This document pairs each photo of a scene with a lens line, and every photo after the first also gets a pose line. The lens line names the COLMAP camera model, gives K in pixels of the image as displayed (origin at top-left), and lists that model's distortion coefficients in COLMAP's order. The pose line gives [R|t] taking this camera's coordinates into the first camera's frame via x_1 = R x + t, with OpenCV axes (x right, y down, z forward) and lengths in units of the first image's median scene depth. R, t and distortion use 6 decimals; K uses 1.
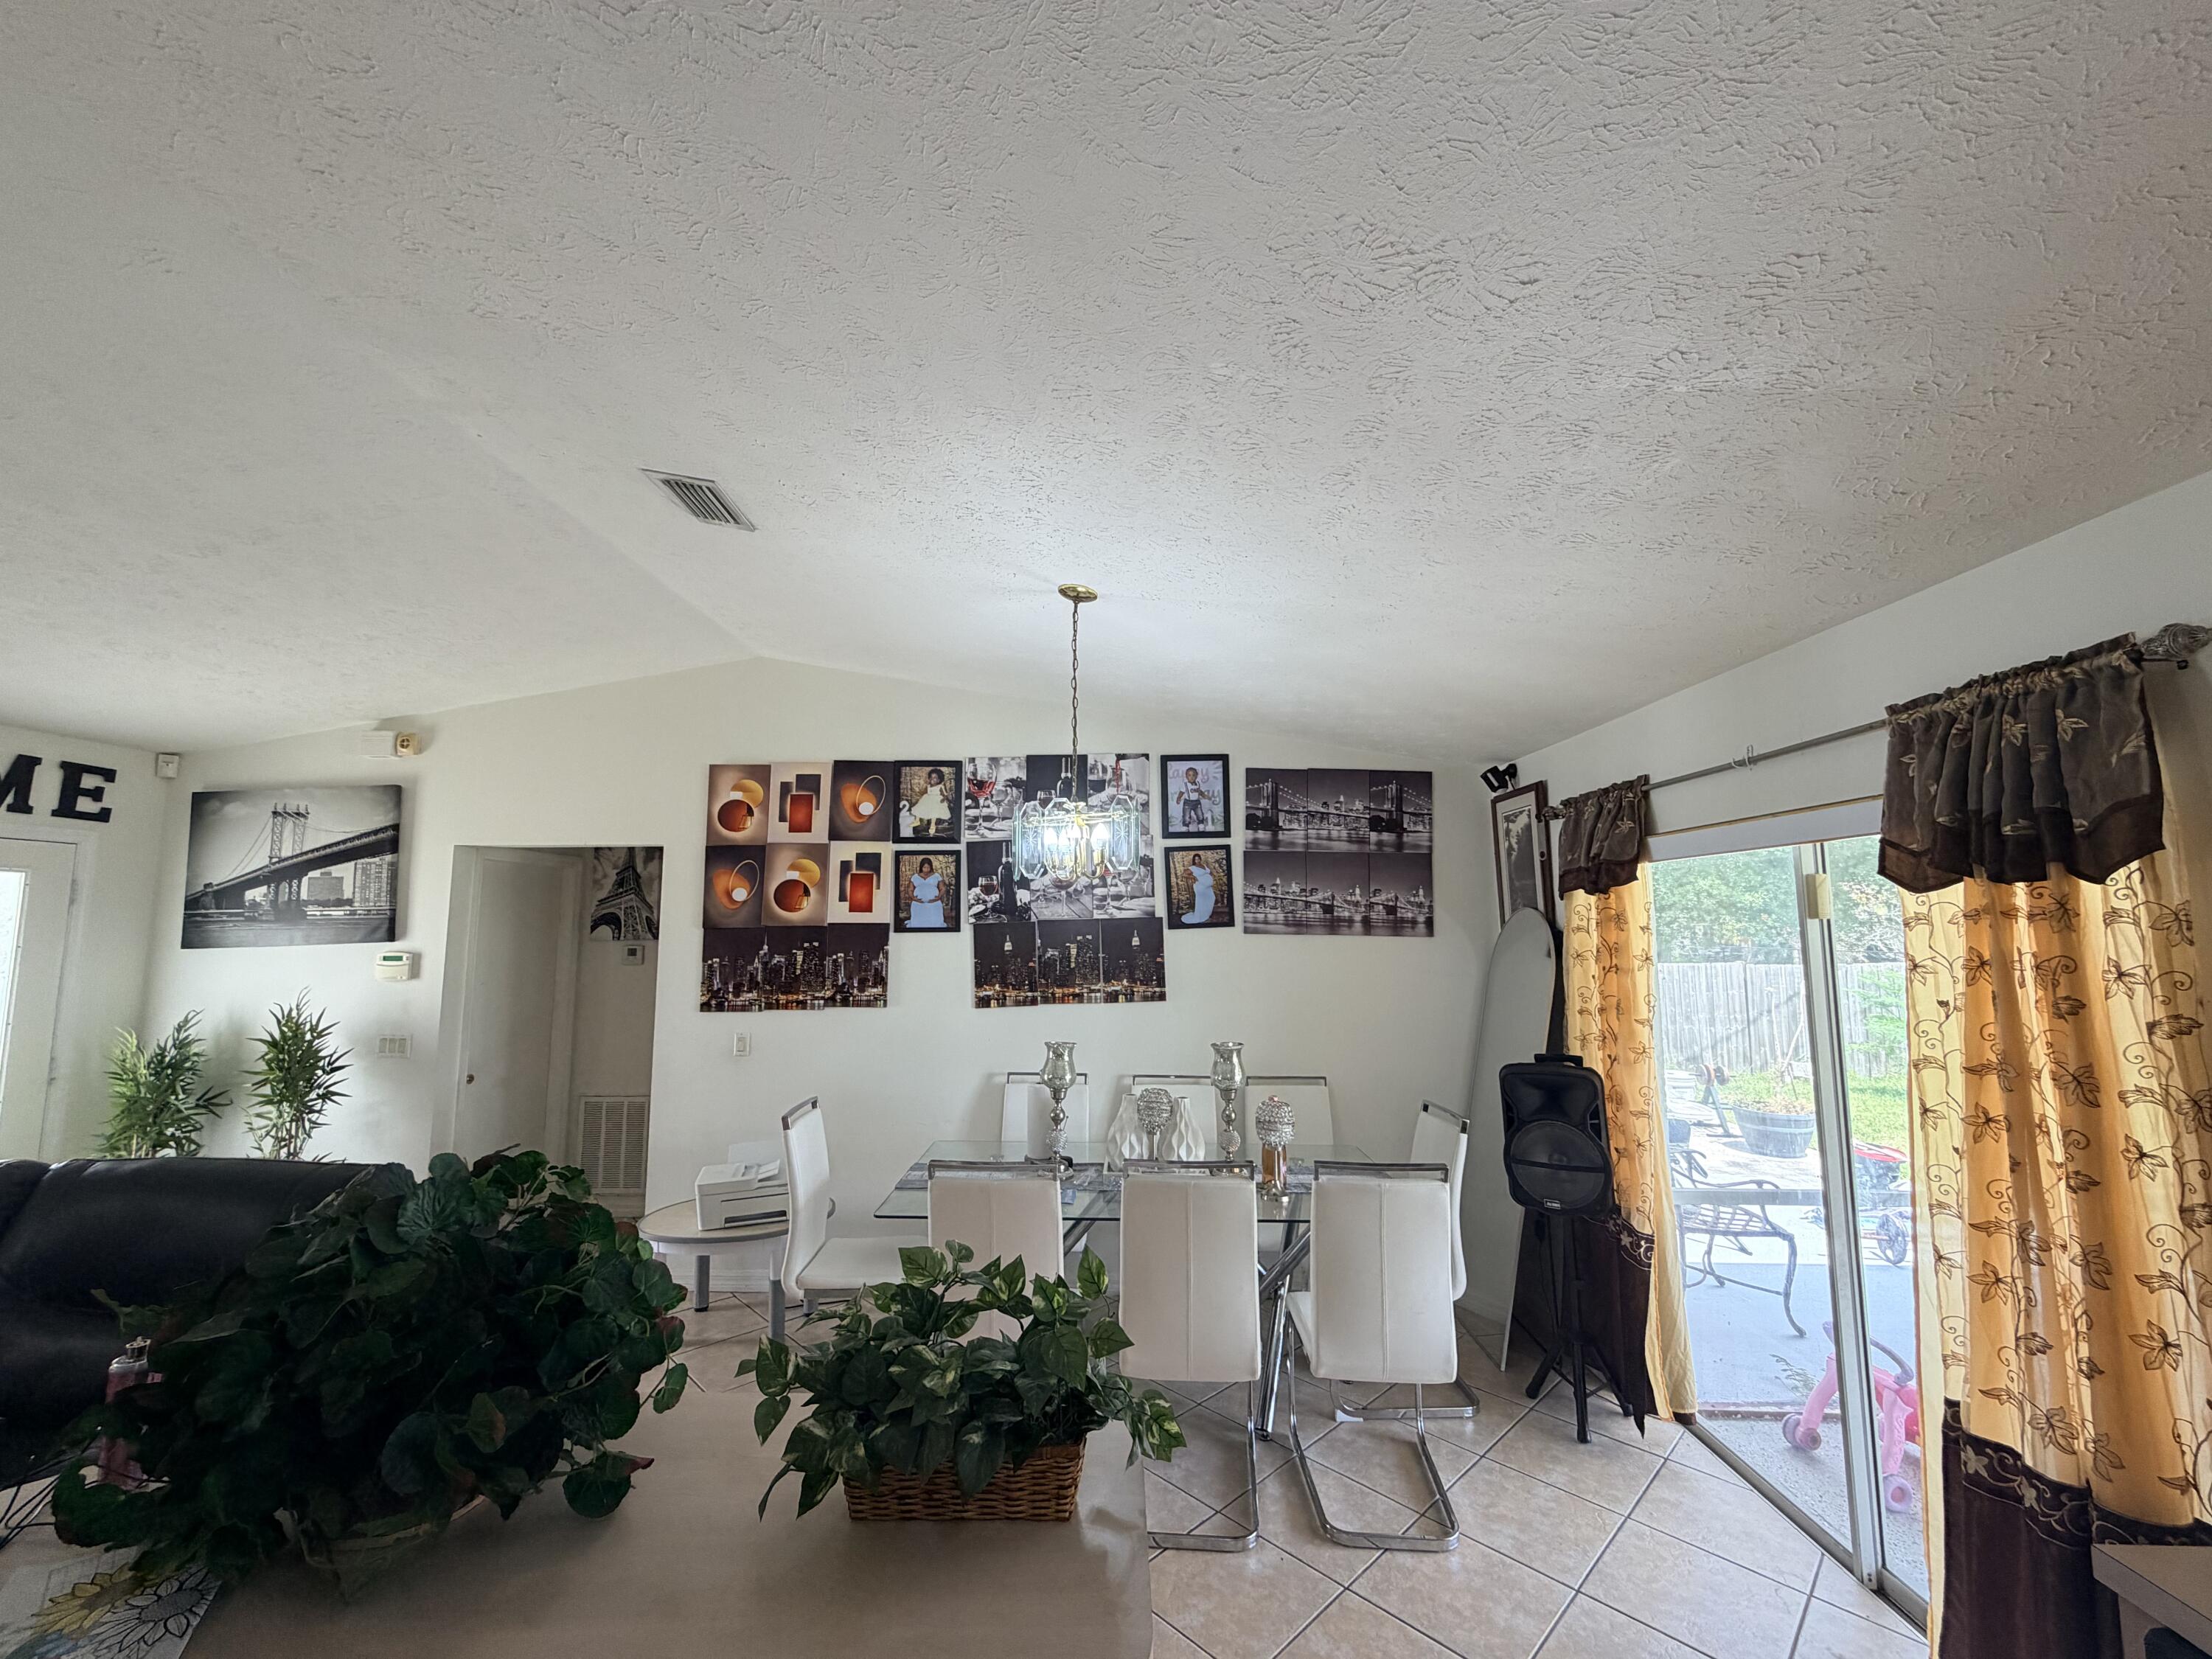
lens RADIAL K [[884.5, 0, 1101.5], [0, 884.5, 832.7], [0, 0, 1]] dist [-0.000058, 0.000137]
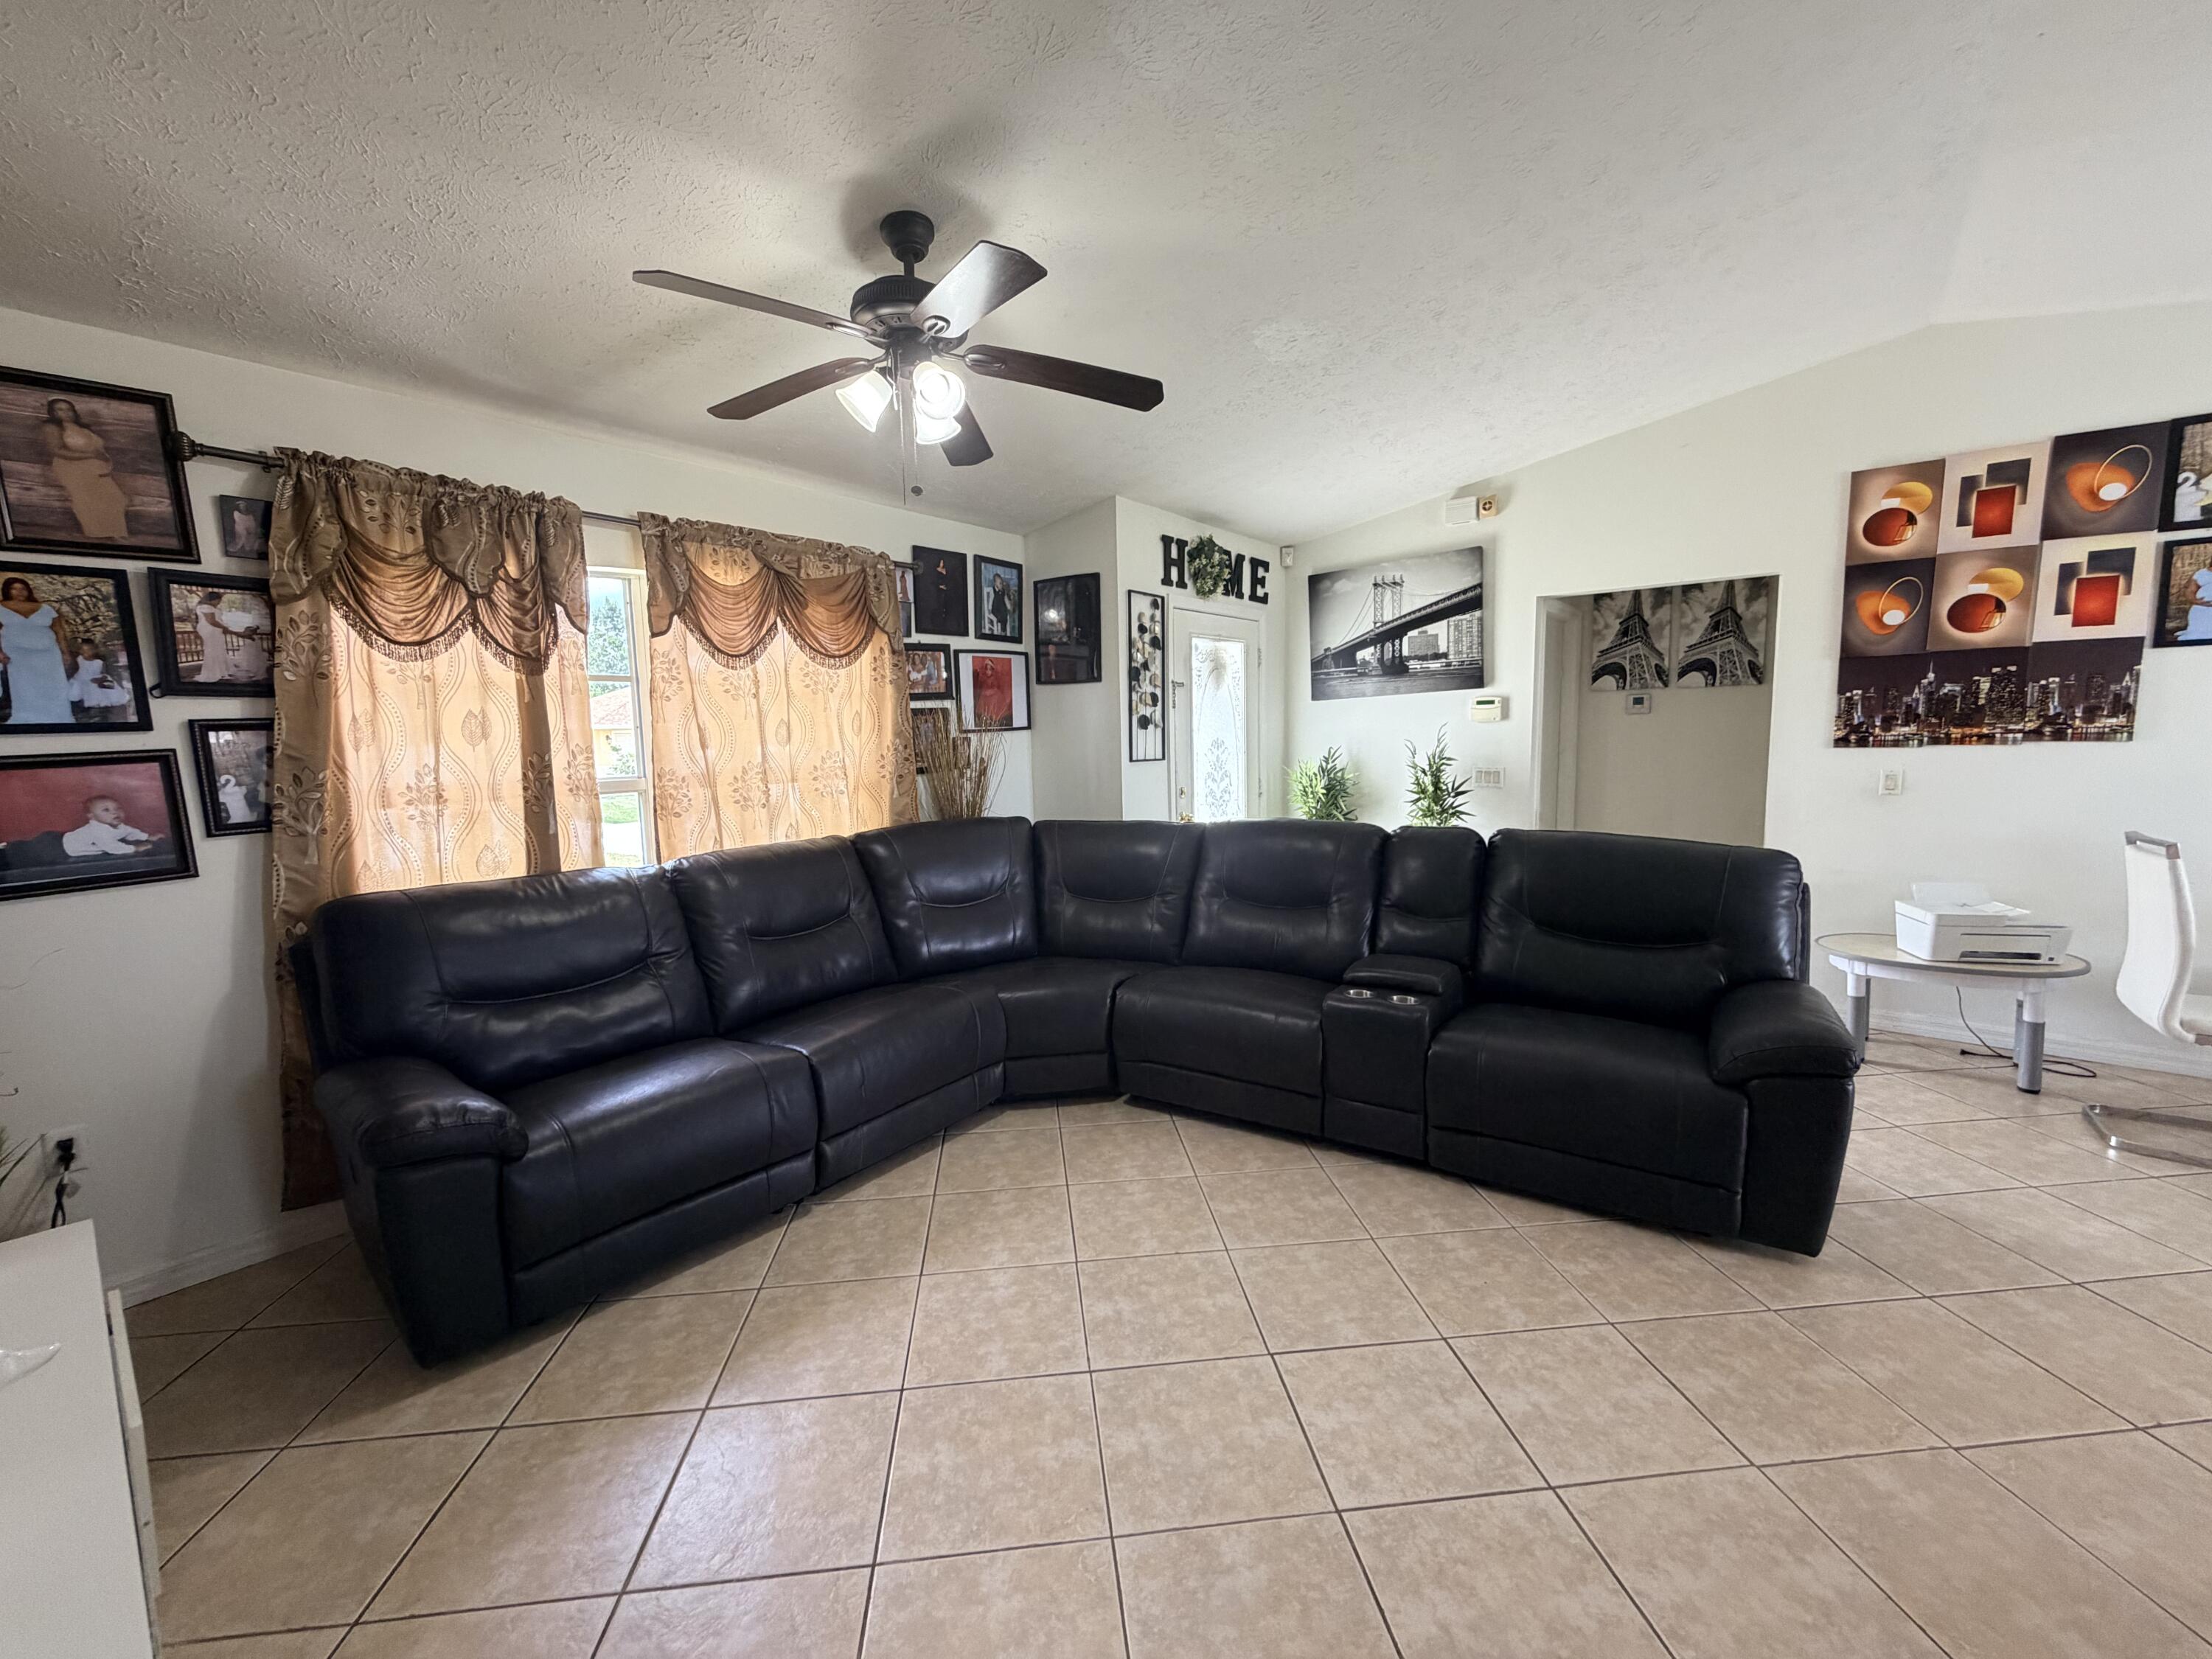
lens RADIAL K [[884.5, 0, 1099.9], [0, 884.5, 830.6], [0, 0, 1]] dist [-0.000058, 0.000137]
pose [[0.788740, 0.054748, -0.612284, -0.484856], [0.084682, 0.976854, 0.196433, 0.036827], [0.608866, -0.206784, 0.765847, -0.219008]]
